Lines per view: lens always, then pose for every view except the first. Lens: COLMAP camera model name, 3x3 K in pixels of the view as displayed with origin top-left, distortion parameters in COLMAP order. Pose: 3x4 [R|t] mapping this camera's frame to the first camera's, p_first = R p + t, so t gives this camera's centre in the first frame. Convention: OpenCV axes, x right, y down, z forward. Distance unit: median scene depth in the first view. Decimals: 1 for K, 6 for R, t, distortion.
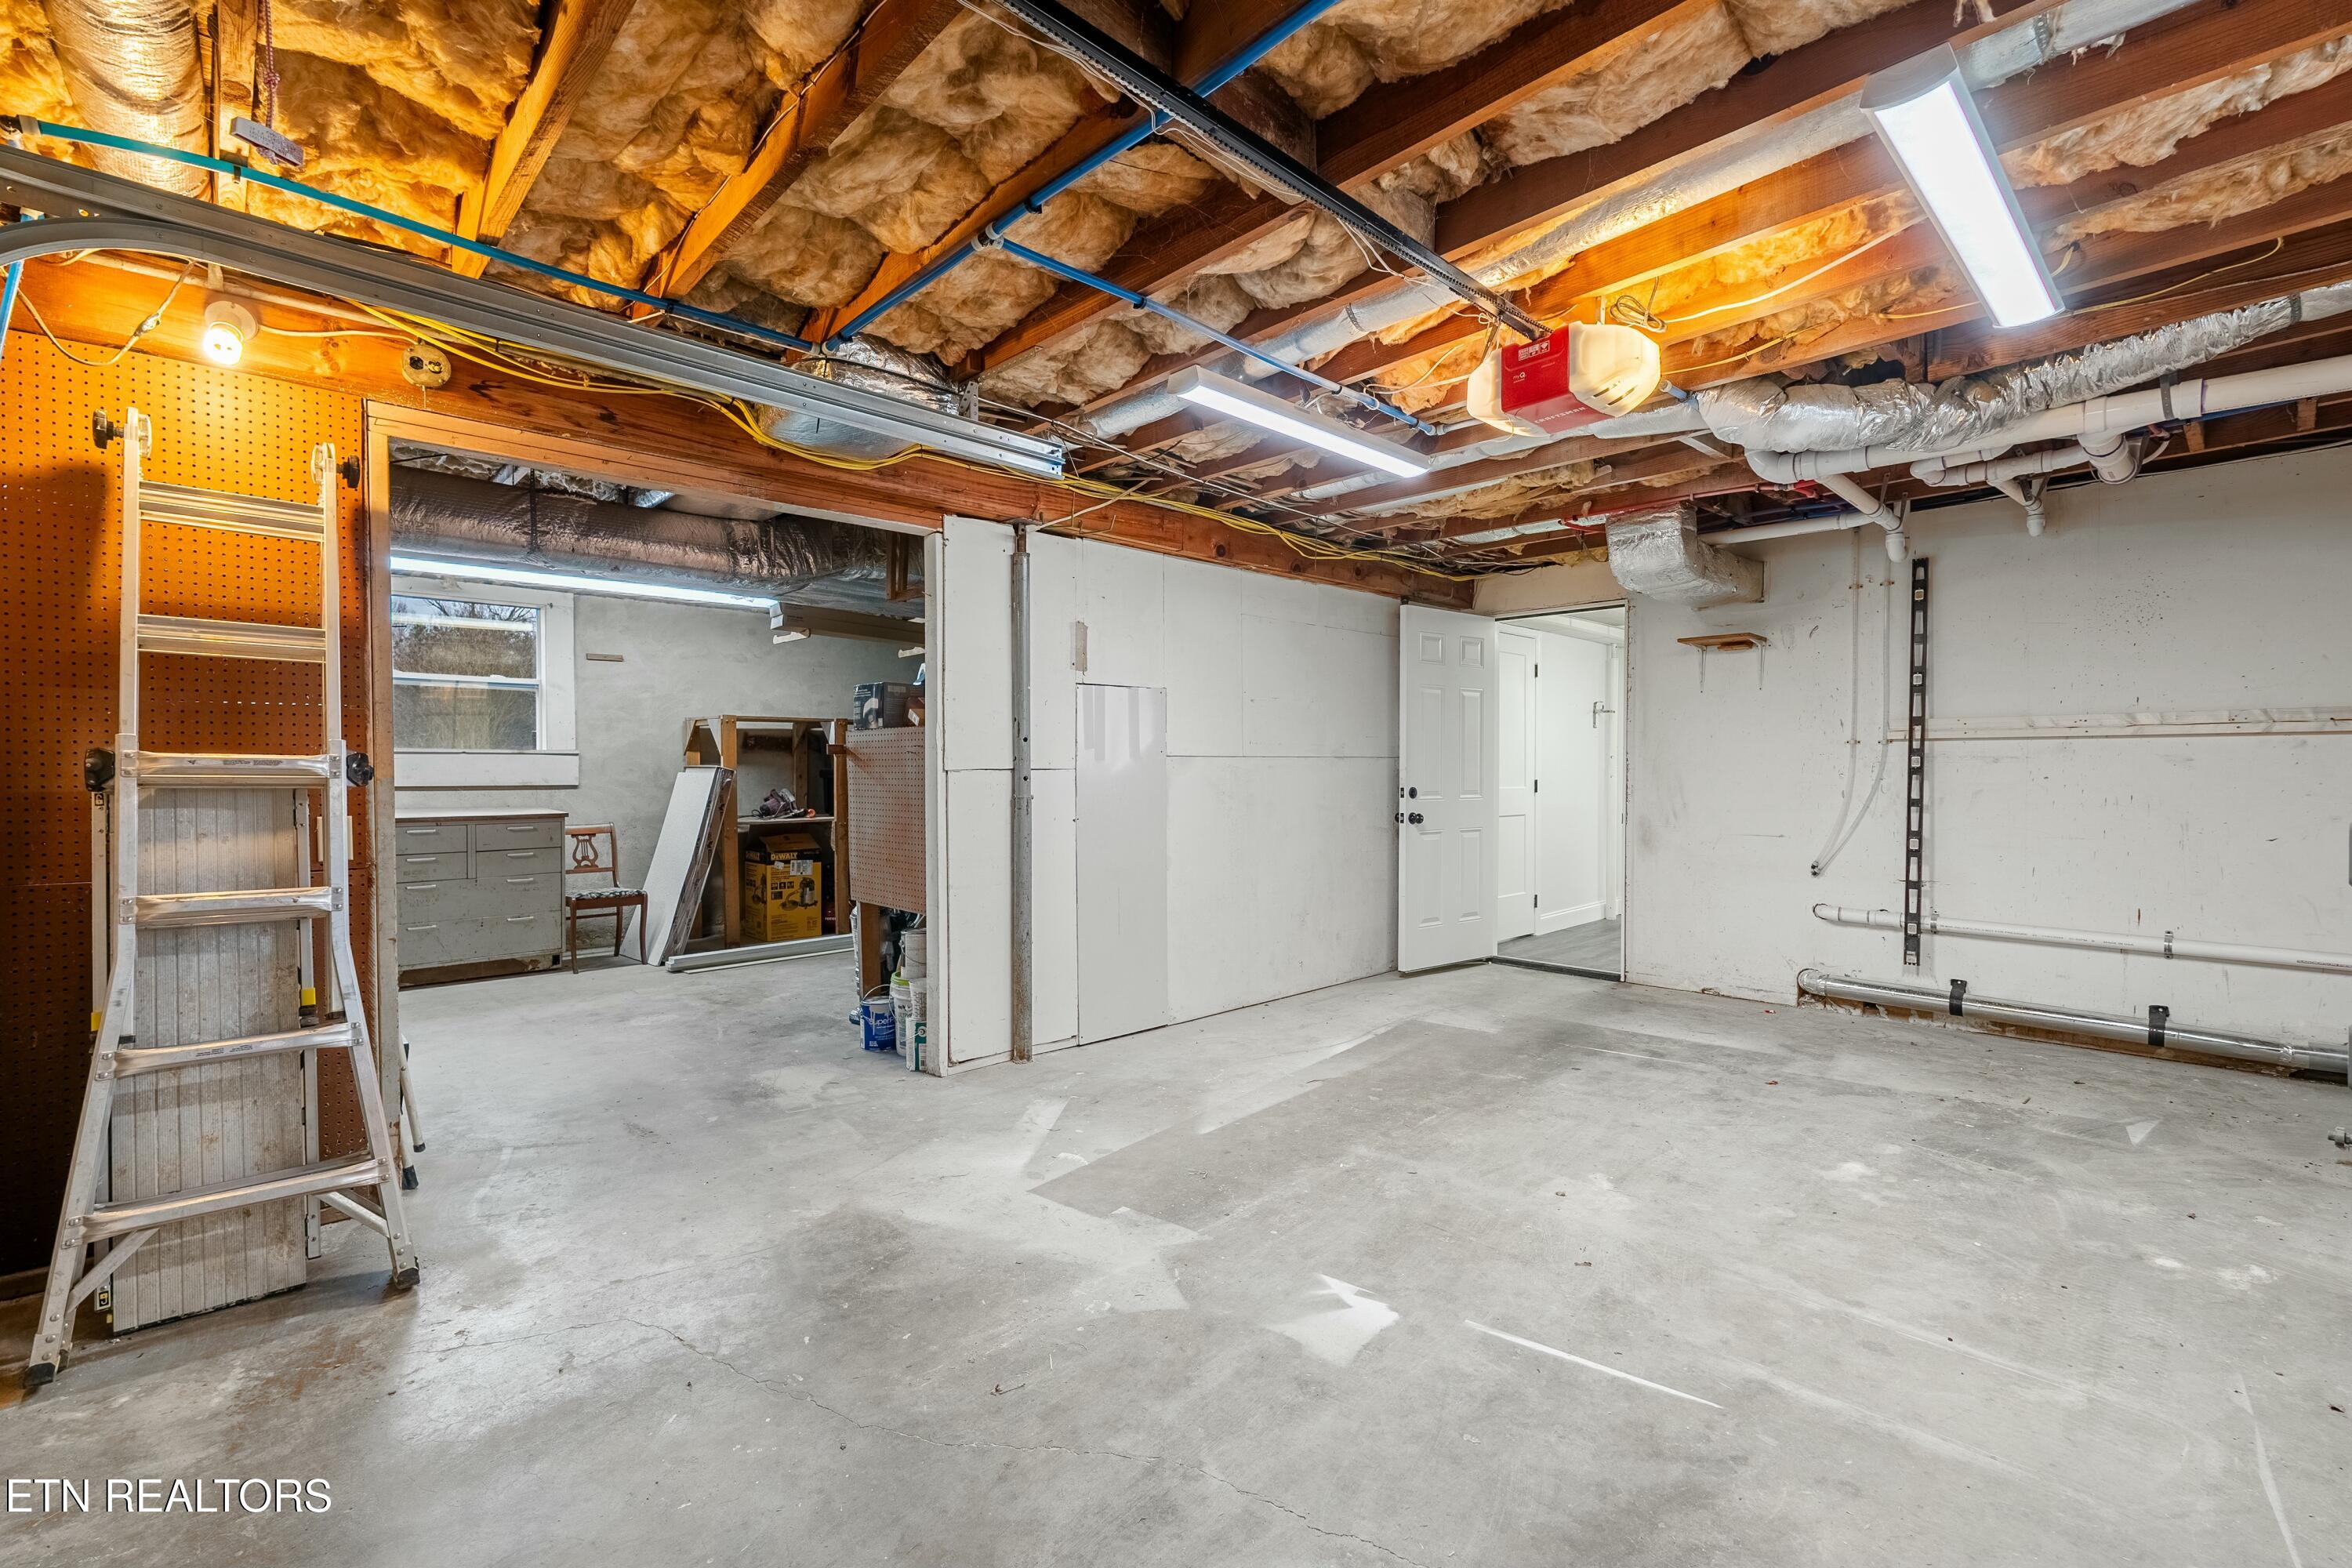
lens RADIAL K [[1033.3, 0, 1170.5], [0, 1033.3, 775.3], [0, 0, 1]] dist [-0.004107, 0.000213]
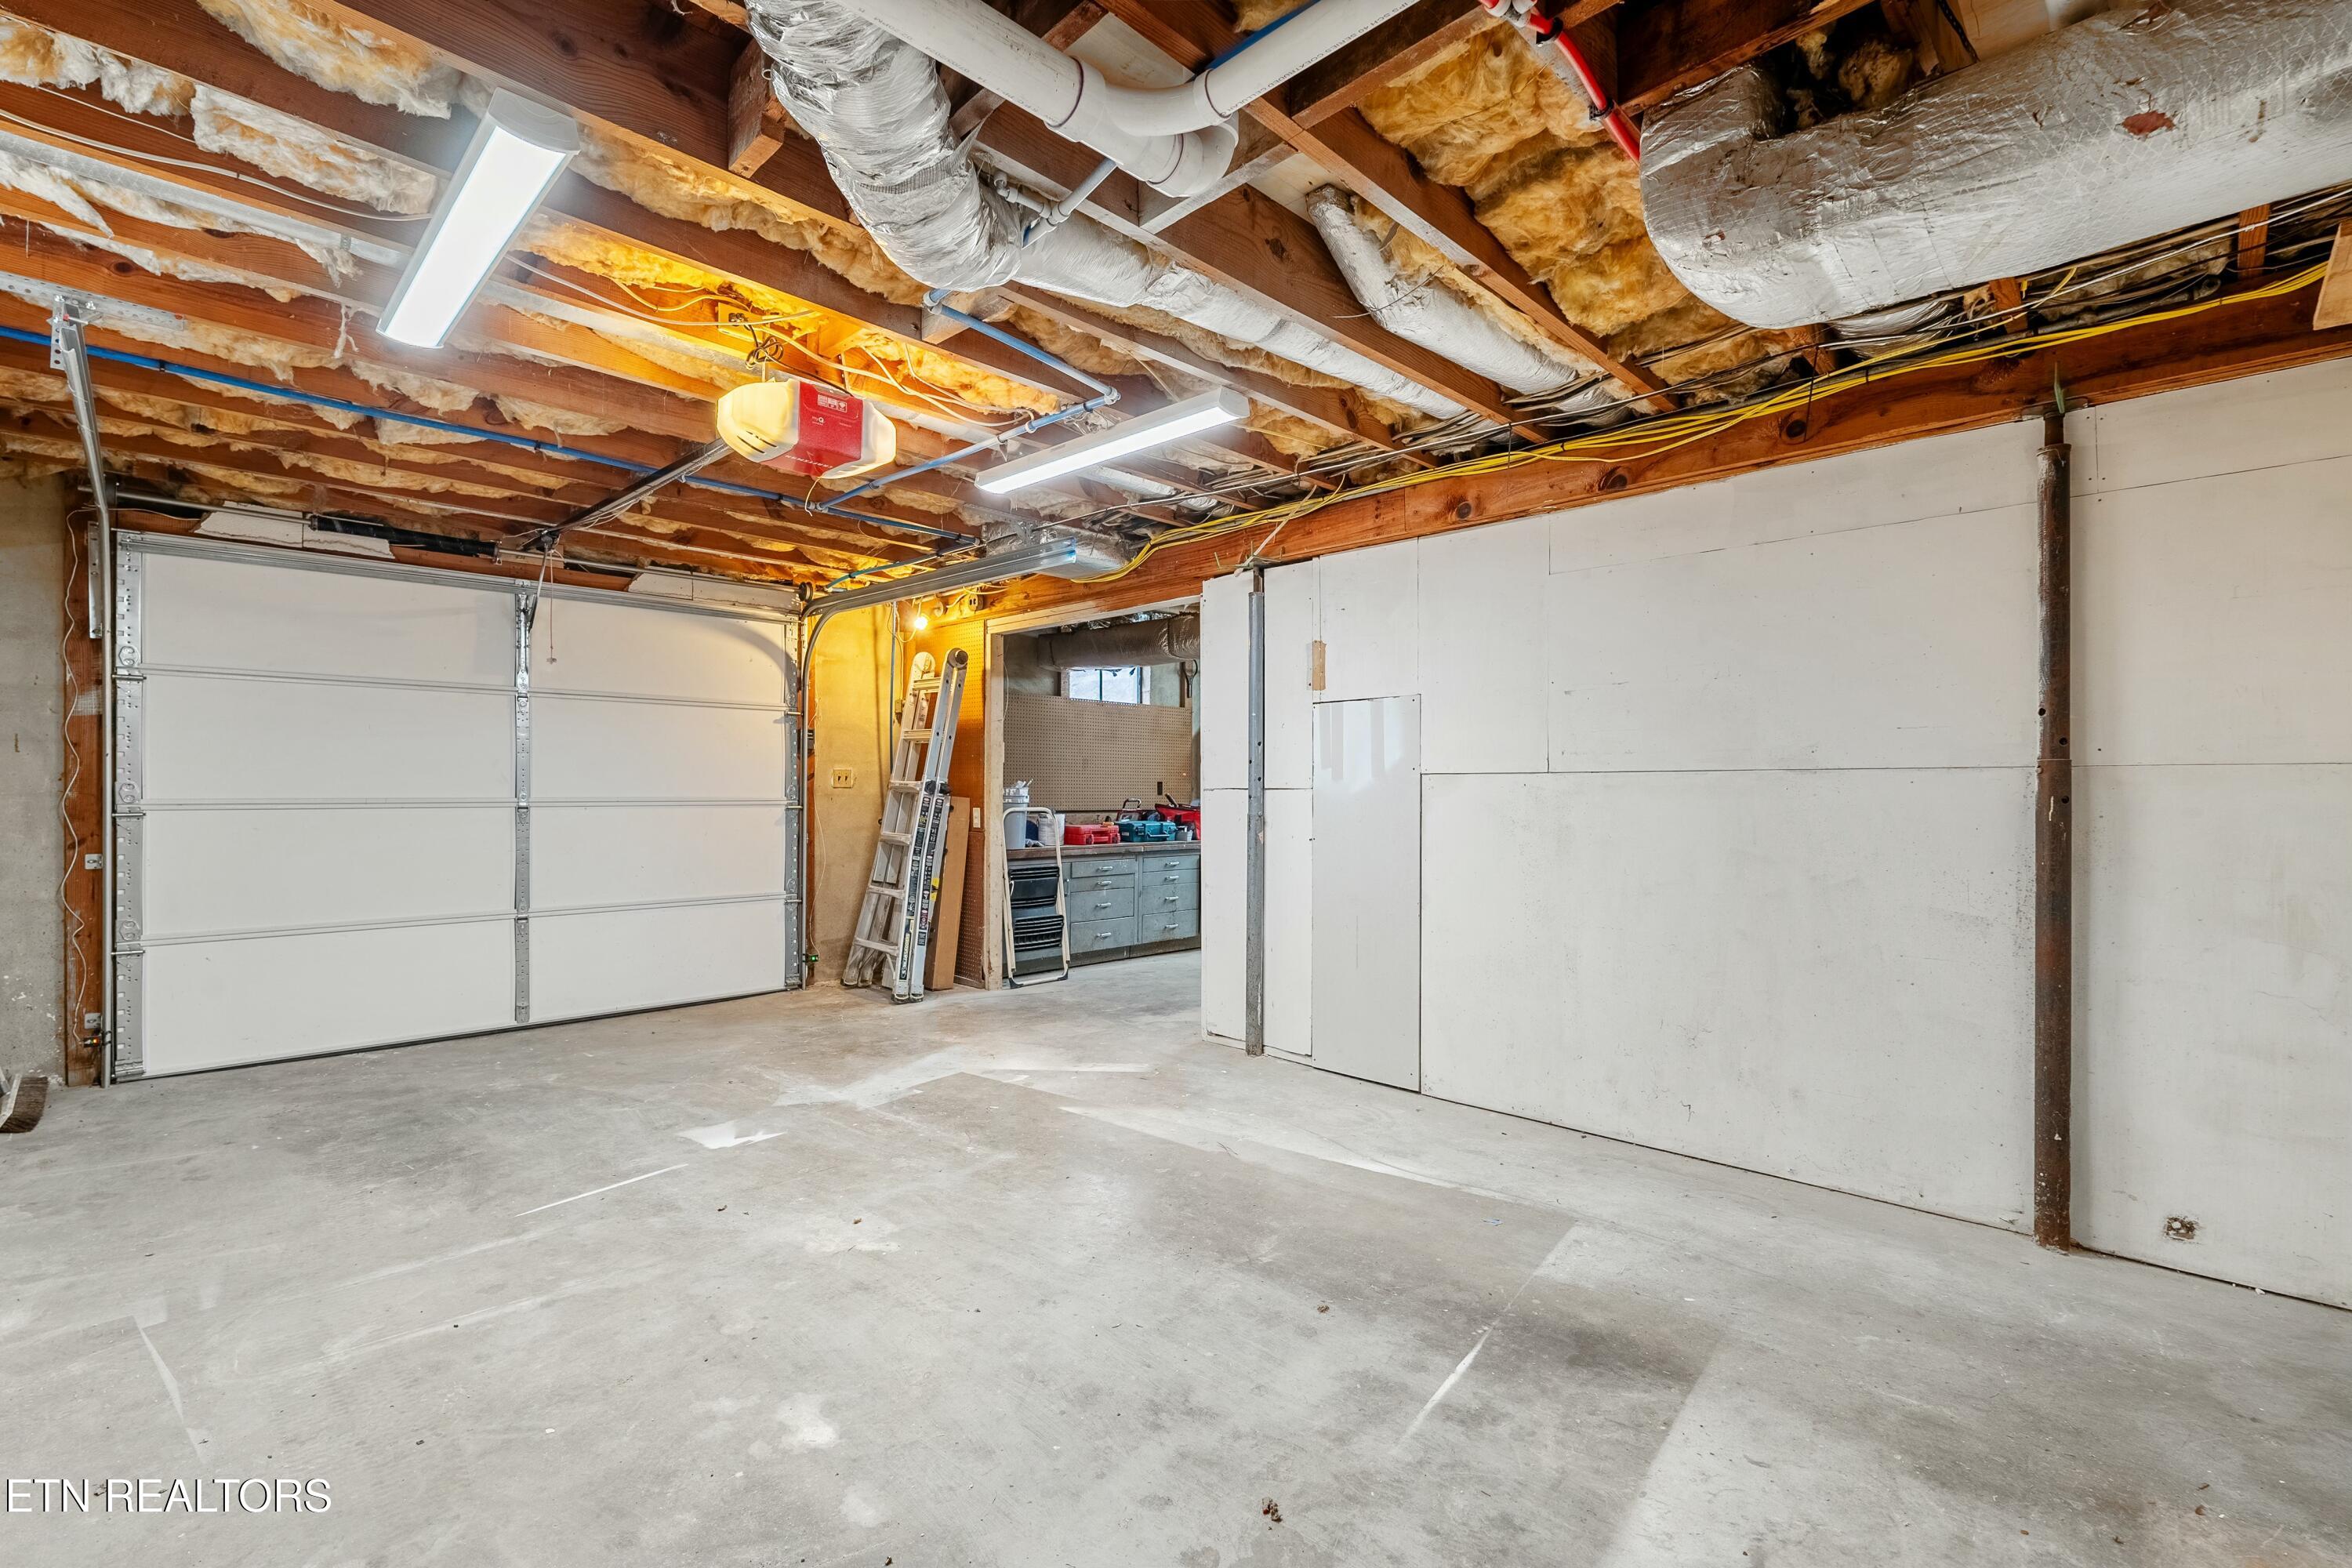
lens RADIAL K [[1033.3, 0, 1170.5], [0, 1033.3, 775.3], [0, 0, 1]] dist [-0.004107, 0.000213]
pose [[0.029852, -0.009429, -0.999510, 1.310050], [-0.007029, 0.999929, -0.009643, -0.011980], [0.999530, 0.007313, 0.029784, 1.206059]]
